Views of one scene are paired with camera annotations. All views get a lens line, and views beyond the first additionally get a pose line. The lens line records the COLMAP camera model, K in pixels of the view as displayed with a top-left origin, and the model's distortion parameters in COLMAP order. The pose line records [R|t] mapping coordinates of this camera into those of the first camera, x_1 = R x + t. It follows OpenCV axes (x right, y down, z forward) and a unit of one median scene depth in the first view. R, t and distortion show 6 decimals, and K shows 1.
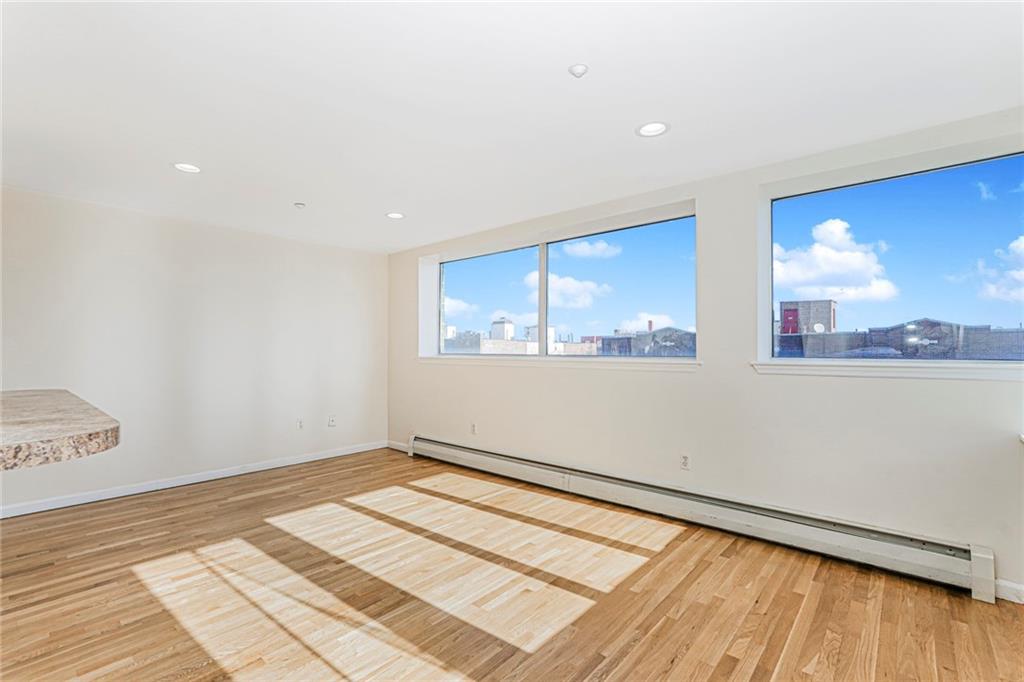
lens RADIAL K [[459.3, 0, 519.0], [0, 459.3, 343.2], [0, 0, 1]] dist [-0.021446, 0.007937]
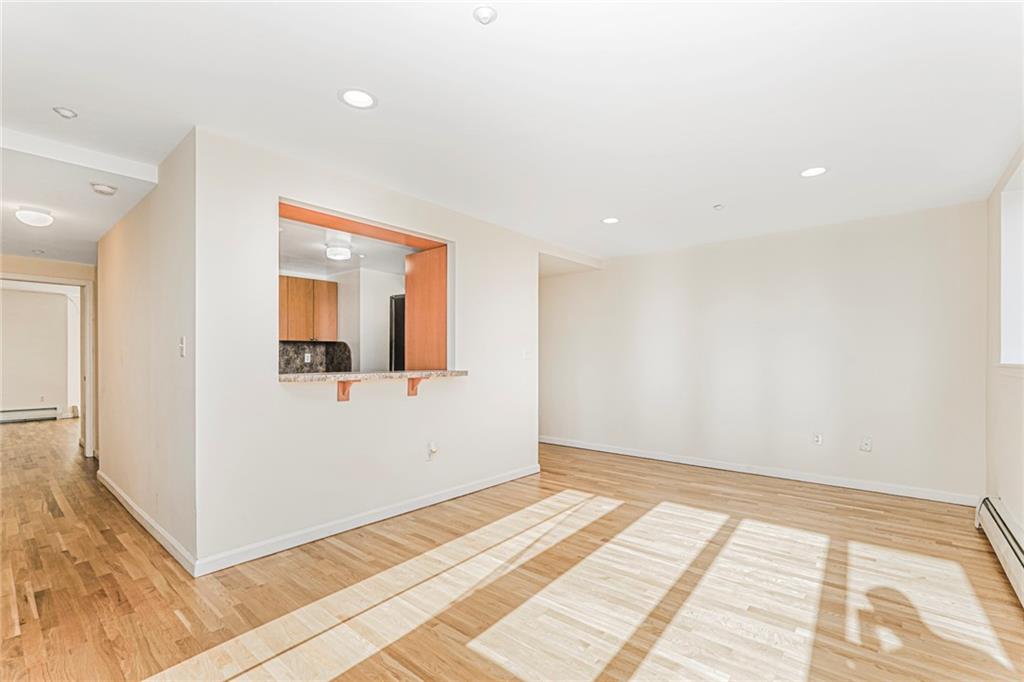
lens RADIAL K [[456.2, 0, 505.0], [0, 456.2, 350.6], [0, 0, 1]] dist [-0.011352, 0.000590]
pose [[-0.003983, -0.016359, -0.999858, 0.700824], [0.012983, 0.999781, -0.016409, 0.029719], [0.999908, -0.013046, -0.003770, 0.736595]]
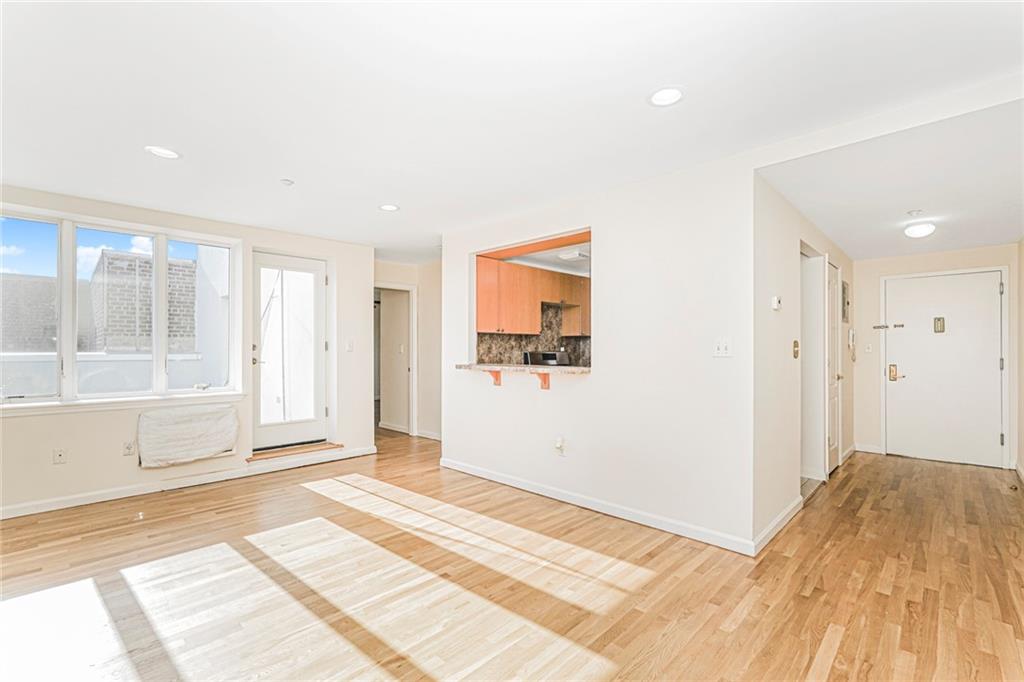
lens RADIAL K [[459.3, 0, 519.0], [0, 459.3, 343.2], [0, 0, 1]] dist [-0.021446, 0.007937]
pose [[-0.998761, 0.001372, 0.049736, -0.570596], [0.000174, 0.999710, -0.024080, 0.024507], [-0.049755, -0.024041, -0.998472, 1.867510]]
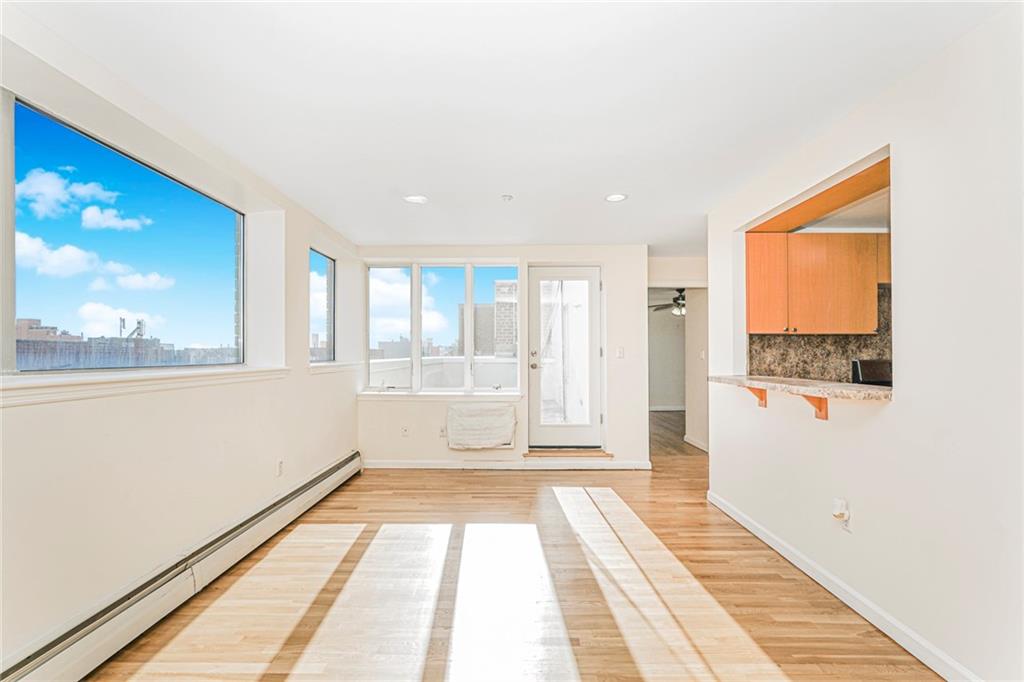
lens RADIAL K [[456.2, 0, 505.0], [0, 456.2, 350.6], [0, 0, 1]] dist [-0.011352, 0.000590]
pose [[-0.643140, 0.005434, 0.765729, -0.858881], [-0.009535, 0.999840, -0.015104, 0.015546], [-0.765689, -0.017016, -0.642986, 1.514530]]
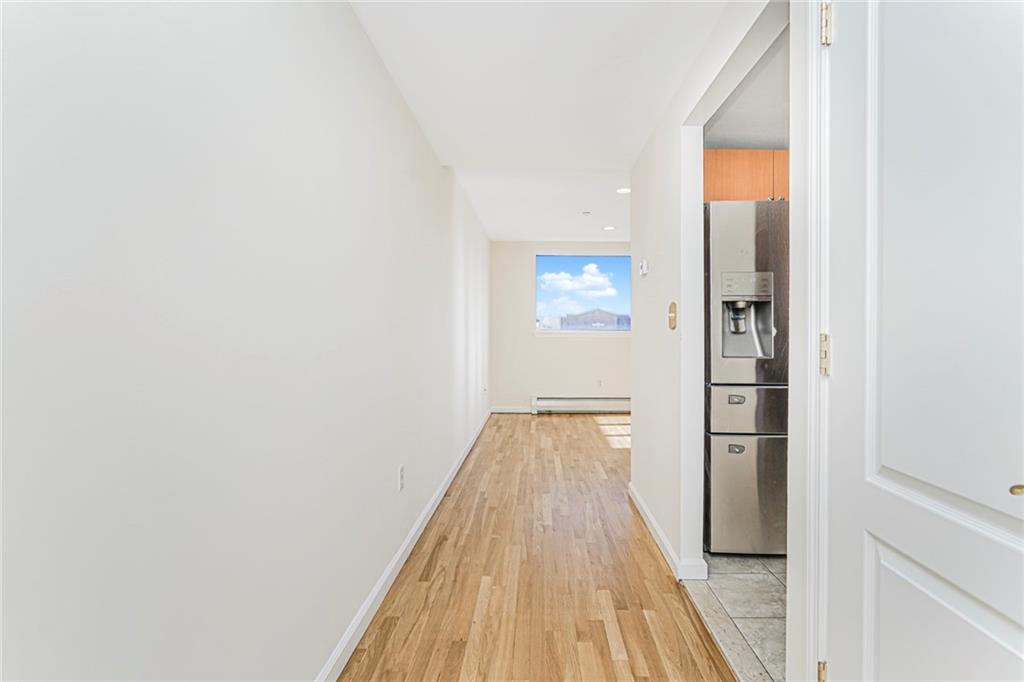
lens RADIAL K [[459.3, 0, 519.0], [0, 459.3, 343.2], [0, 0, 1]] dist [-0.021446, 0.007937]
pose [[0.783984, -0.017410, 0.620537, -1.973405], [-0.007727, 0.999256, 0.037798, 0.022018], [-0.620733, -0.034428, 0.783266, 0.131975]]
